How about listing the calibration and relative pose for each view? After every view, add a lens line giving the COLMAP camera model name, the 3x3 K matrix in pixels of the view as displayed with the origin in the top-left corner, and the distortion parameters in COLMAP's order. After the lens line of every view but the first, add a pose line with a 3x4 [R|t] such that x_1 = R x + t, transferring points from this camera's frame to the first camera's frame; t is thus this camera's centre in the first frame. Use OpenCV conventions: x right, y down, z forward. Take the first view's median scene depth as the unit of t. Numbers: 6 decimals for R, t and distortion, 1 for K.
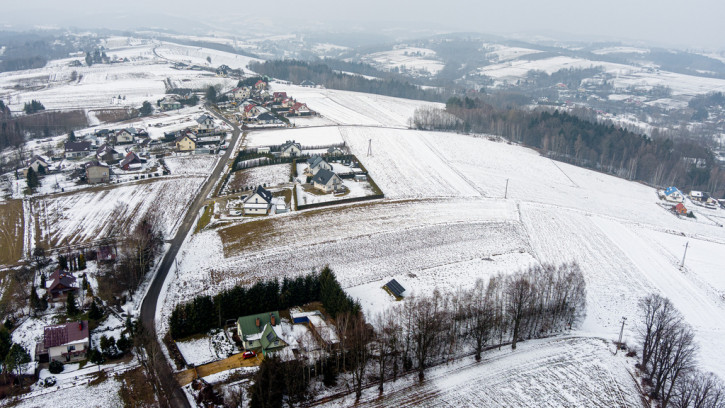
lens RADIAL K [[587.4, 0, 360.3], [0, 587.4, 201.3], [0, 0, 1]] dist [-0.050594, 0.008424]
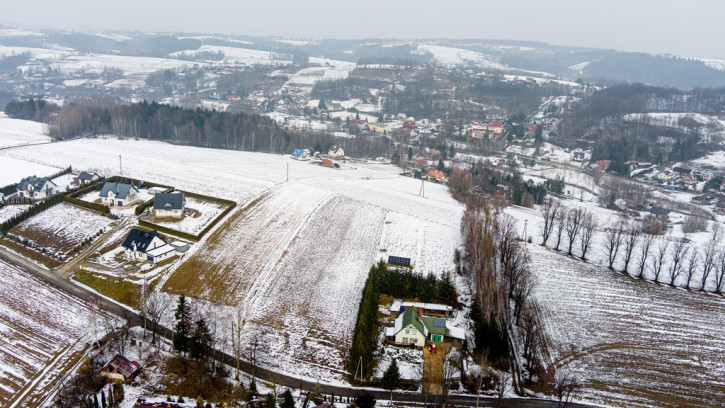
lens RADIAL K [[587.4, 0, 360.3], [0, 587.4, 201.3], [0, 0, 1]] dist [-0.050594, 0.008424]
pose [[0.527370, -0.246748, 0.813017, -0.639692], [0.218410, 0.964114, 0.150932, -0.114723], [-0.821083, 0.097974, 0.562337, 0.279471]]
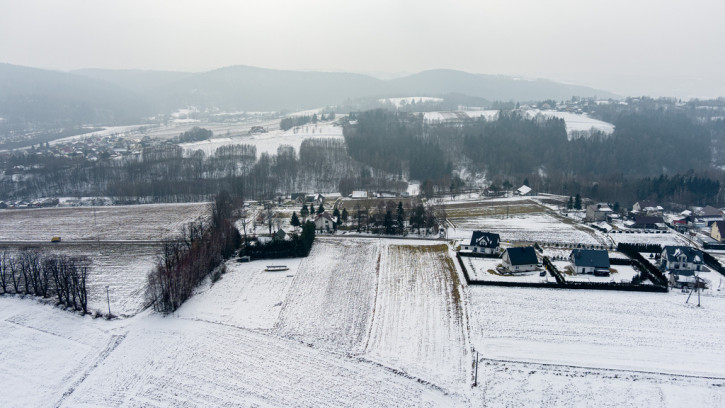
lens RADIAL K [[587.4, 0, 360.3], [0, 587.4, 201.3], [0, 0, 1]] dist [-0.050594, 0.008424]
pose [[-0.437365, 0.158085, -0.885280, 0.785650], [-0.284151, 0.909700, 0.302828, -0.306525], [0.853212, 0.383999, -0.352951, 1.106998]]
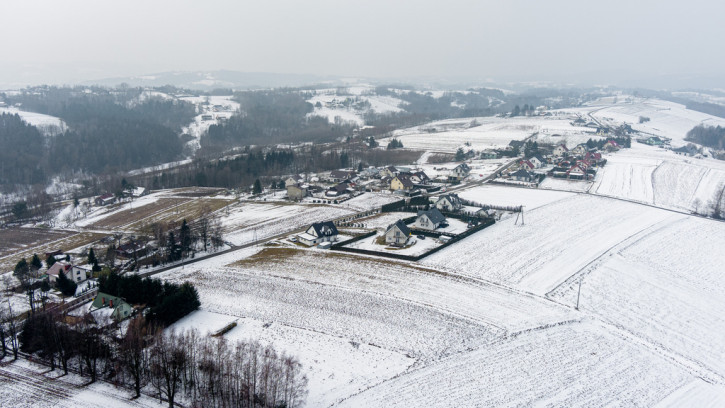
lens RADIAL K [[587.4, 0, 360.3], [0, 587.4, 201.3], [0, 0, 1]] dist [-0.050594, 0.008424]
pose [[0.604404, 0.154958, -0.781463, 0.664366], [-0.229722, 0.973136, 0.015292, -0.088589], [0.762839, 0.170276, 0.623765, 0.366606]]
